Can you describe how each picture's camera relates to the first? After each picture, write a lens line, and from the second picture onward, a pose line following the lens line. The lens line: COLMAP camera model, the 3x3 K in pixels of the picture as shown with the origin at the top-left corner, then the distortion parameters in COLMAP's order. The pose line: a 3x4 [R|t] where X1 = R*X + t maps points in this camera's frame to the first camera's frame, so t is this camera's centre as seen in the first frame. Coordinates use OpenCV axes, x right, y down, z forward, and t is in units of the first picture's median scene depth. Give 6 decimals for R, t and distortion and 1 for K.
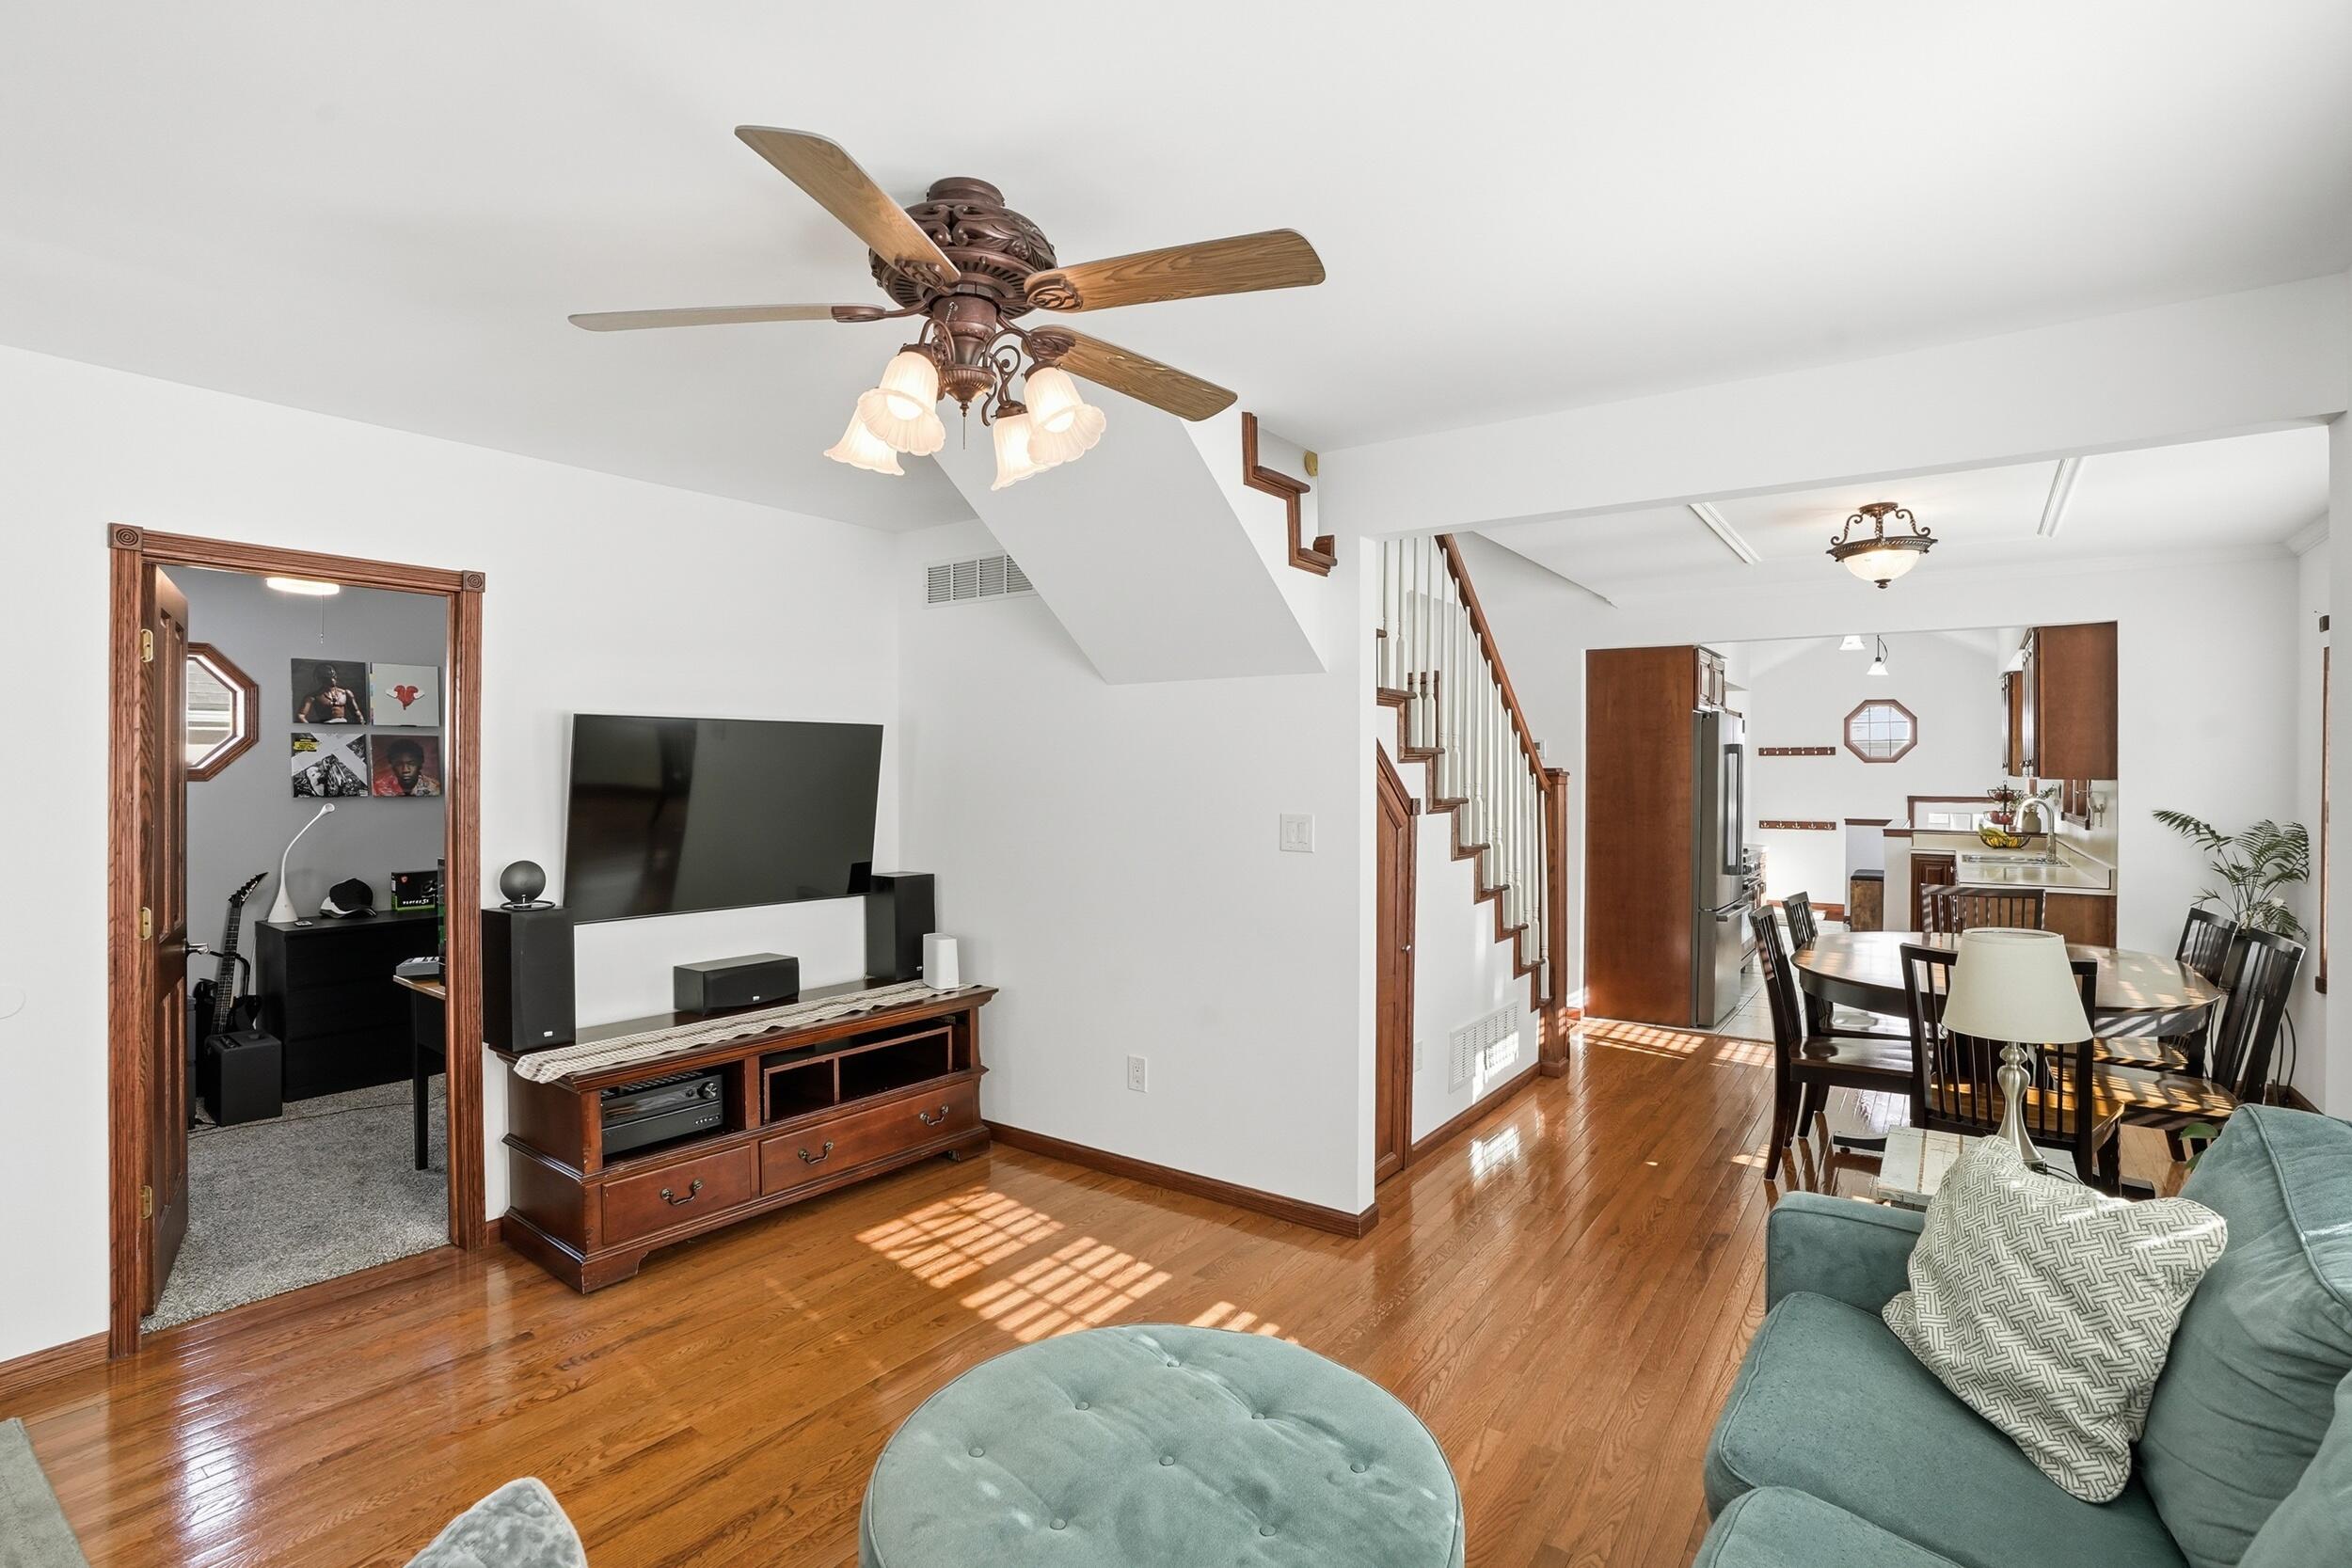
lens RADIAL K [[1086.7, 0, 1208.8], [0, 1086.7, 769.5], [0, 0, 1]] dist [-0.018116, 0.002346]
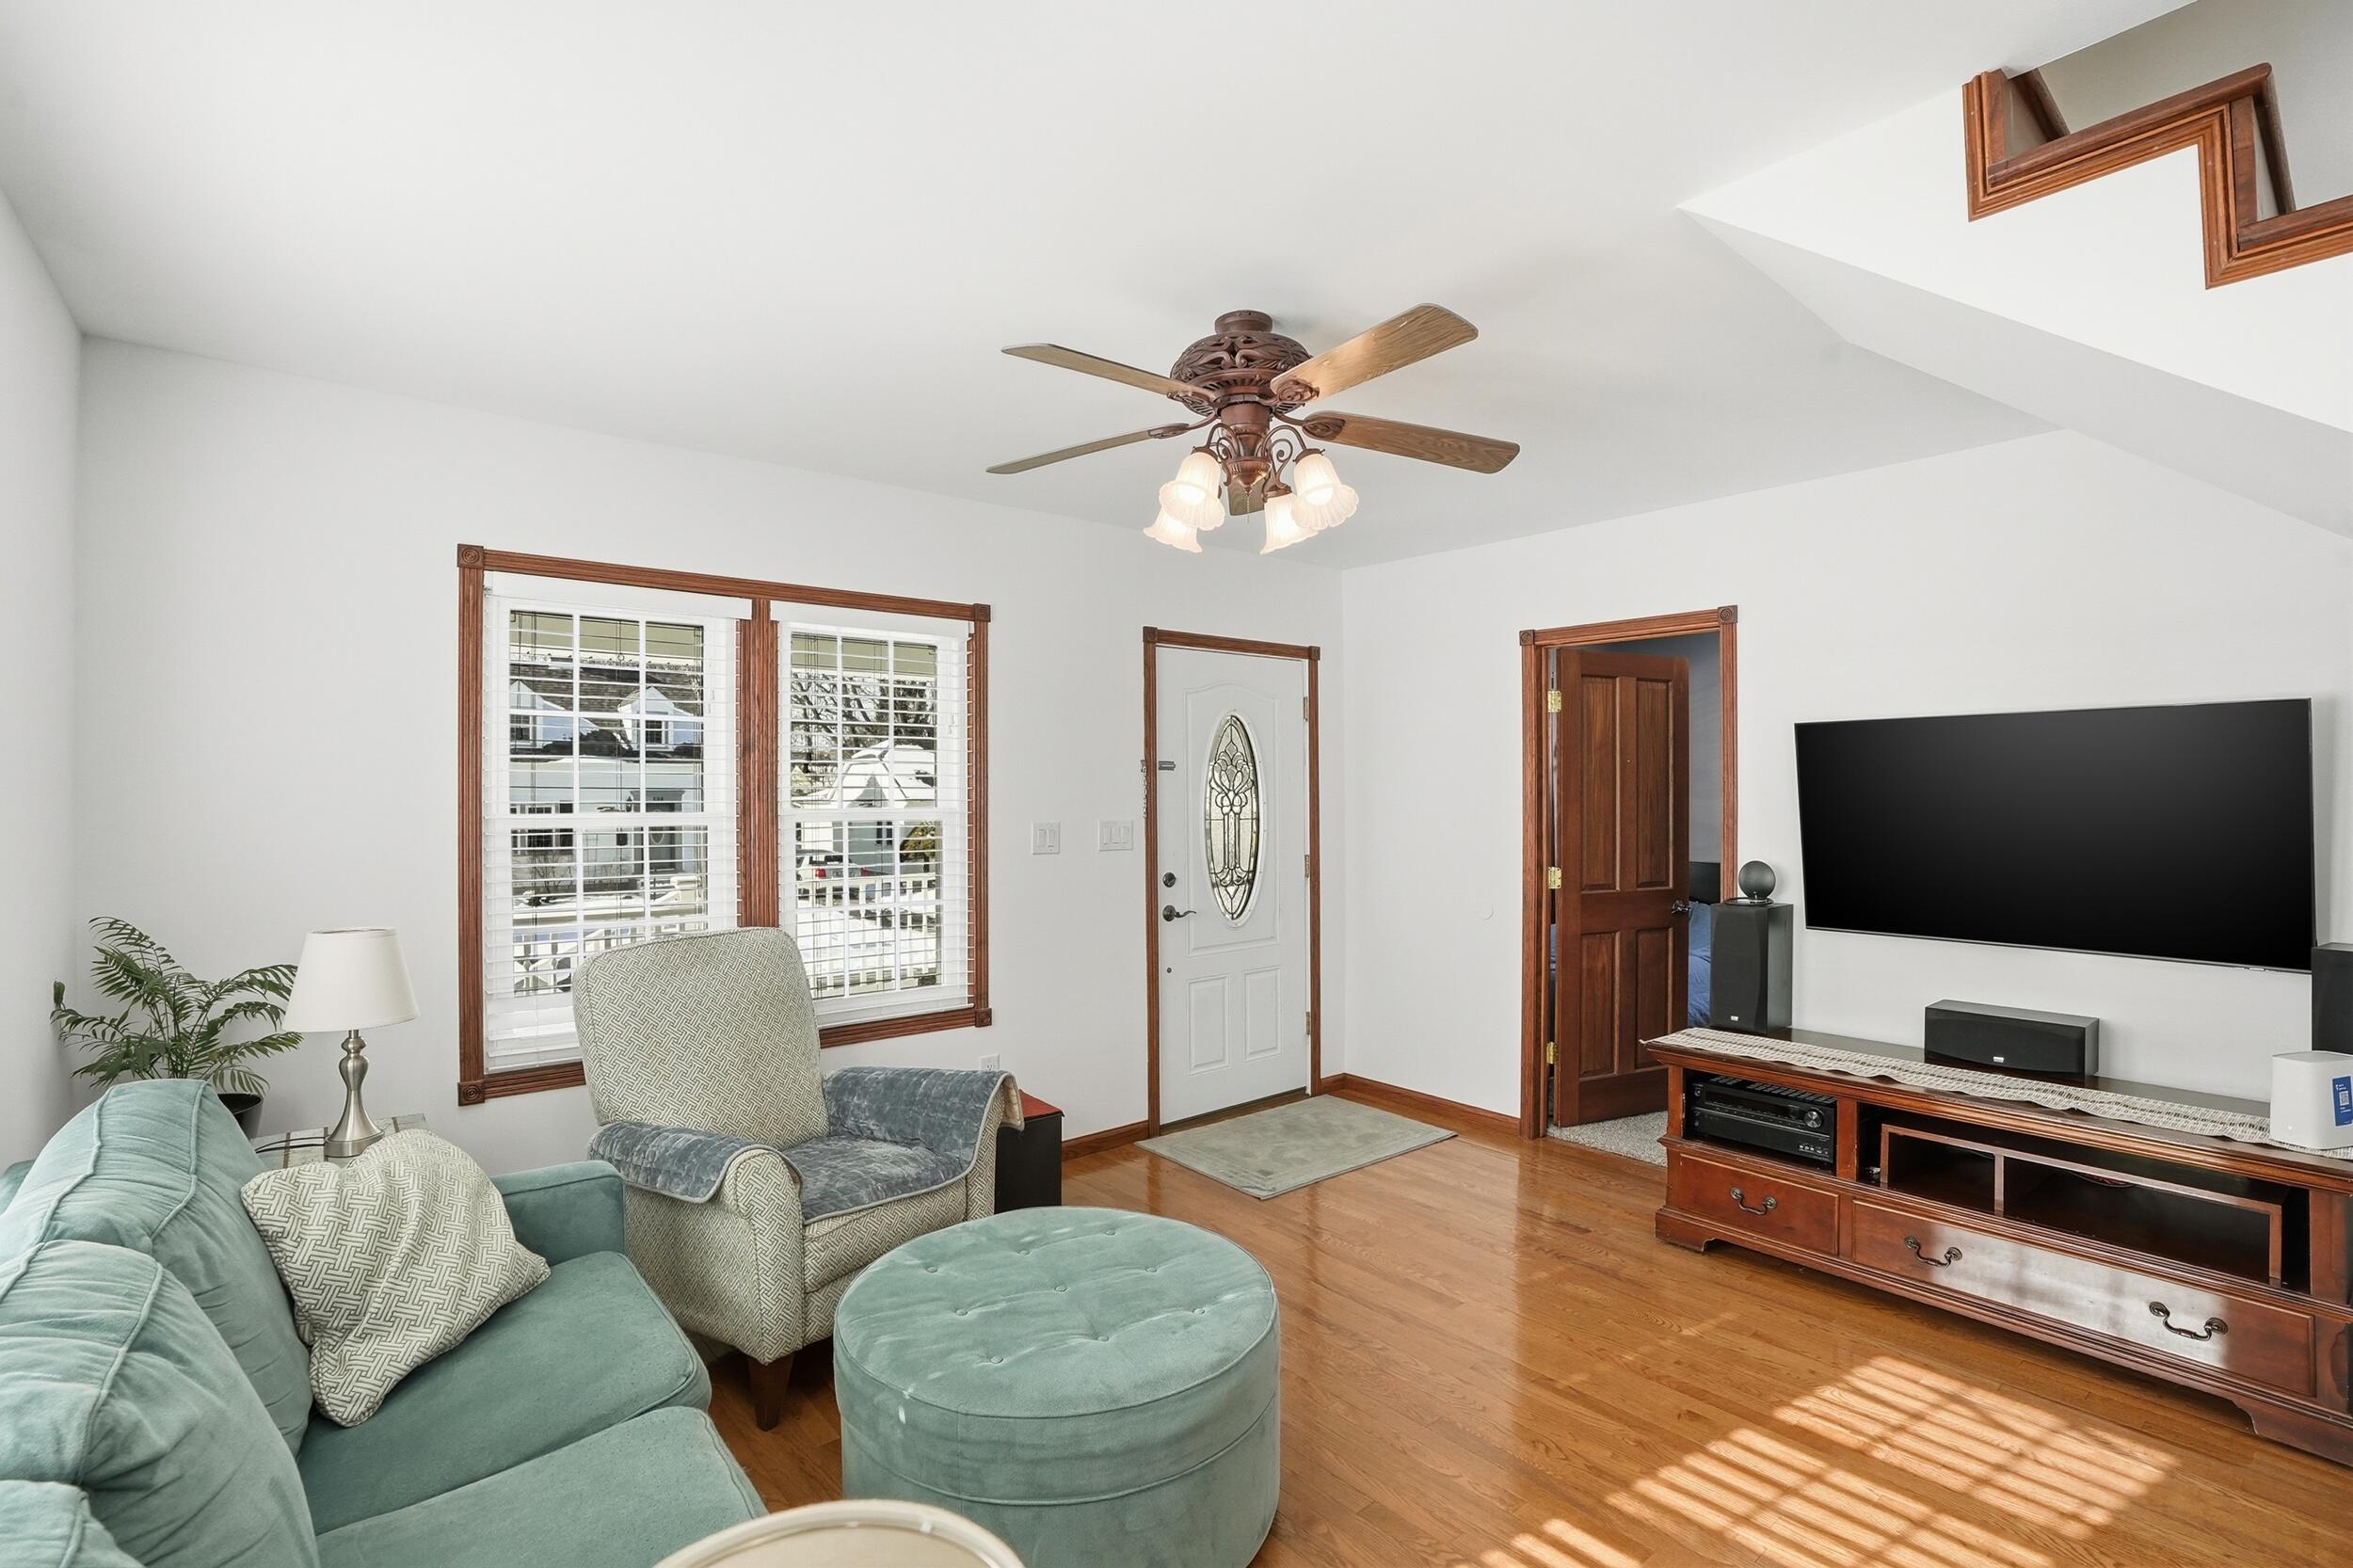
lens RADIAL K [[1087.3, 0, 1161.1], [0, 1087.3, 774.6], [0, 0, 1]] dist [-0.018116, 0.002346]
pose [[-0.262380, -0.015389, -0.964842, 0.585806], [0.007791, 0.999806, -0.018066, 0.011445], [0.964933, -0.012257, -0.262209, 0.696141]]
